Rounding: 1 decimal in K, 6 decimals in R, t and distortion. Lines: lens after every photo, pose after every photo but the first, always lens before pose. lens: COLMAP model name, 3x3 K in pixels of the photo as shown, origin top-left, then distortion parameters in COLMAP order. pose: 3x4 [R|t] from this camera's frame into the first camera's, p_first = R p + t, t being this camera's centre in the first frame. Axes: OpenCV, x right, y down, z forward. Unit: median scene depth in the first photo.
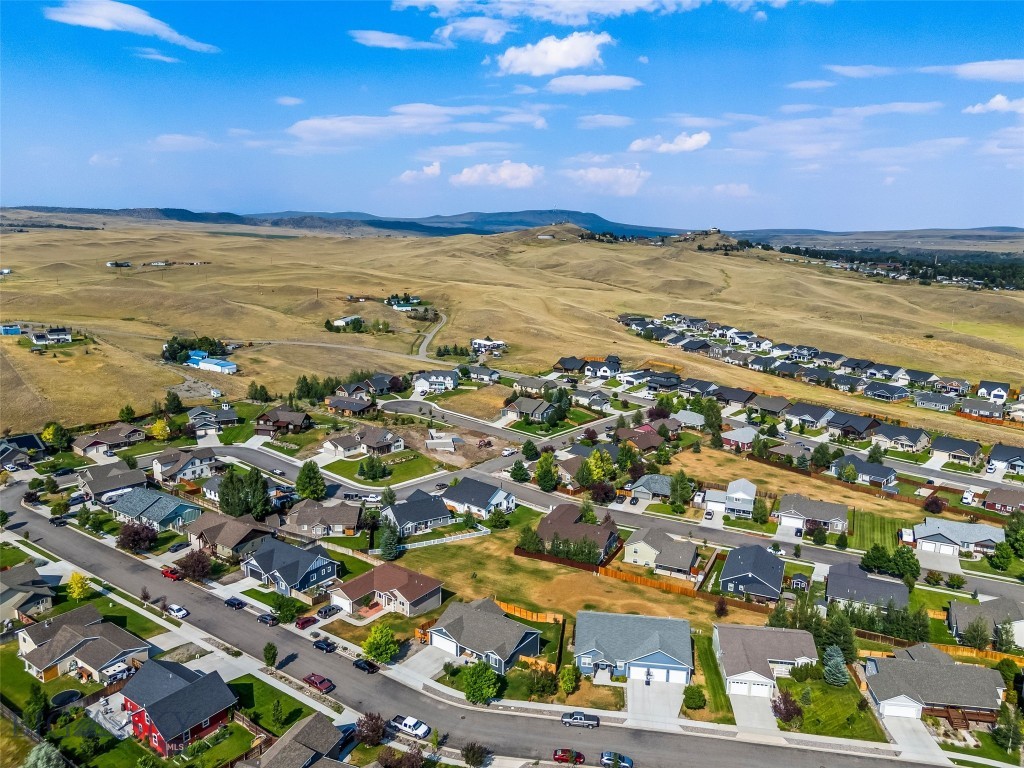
lens RADIAL K [[762.2, 0, 505.5], [0, 762.2, 365.5], [0, 0, 1]] dist [0.064632, -0.059866]
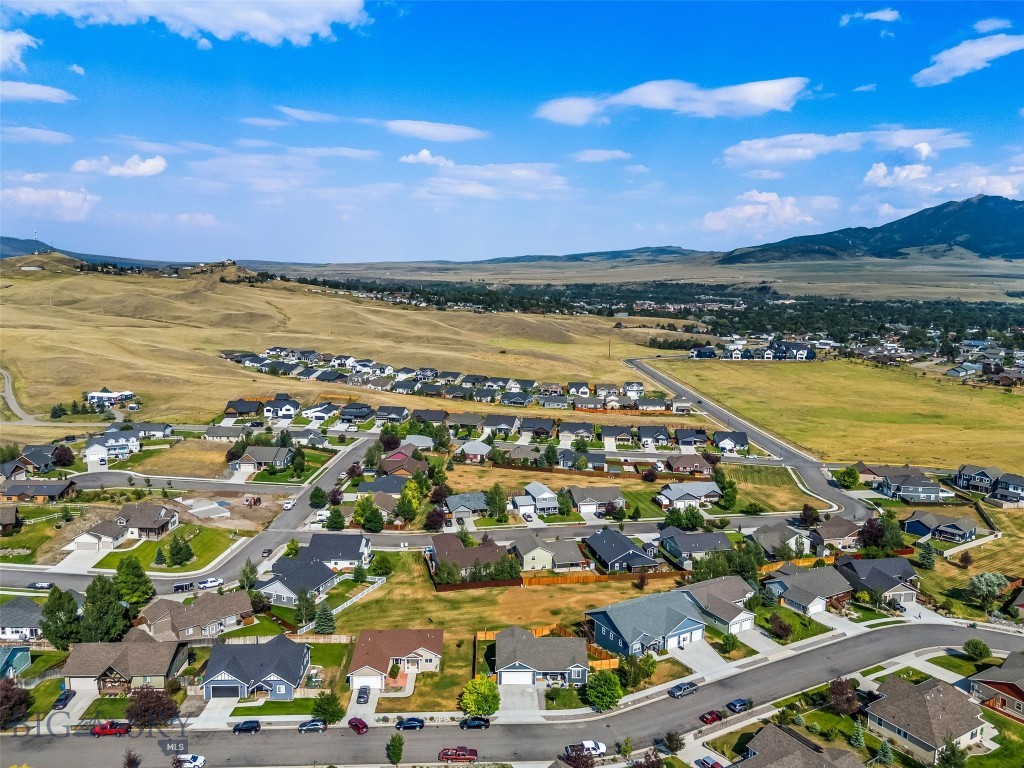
lens RADIAL K [[762.2, 0, 508.6], [0, 762.2, 377.1], [0, 0, 1]] dist [0.064632, -0.059866]
pose [[0.788247, -0.092558, 0.608359, -0.222258], [0.107646, 0.994120, 0.011772, -0.014287], [-0.605871, 0.056208, 0.793575, 0.061466]]
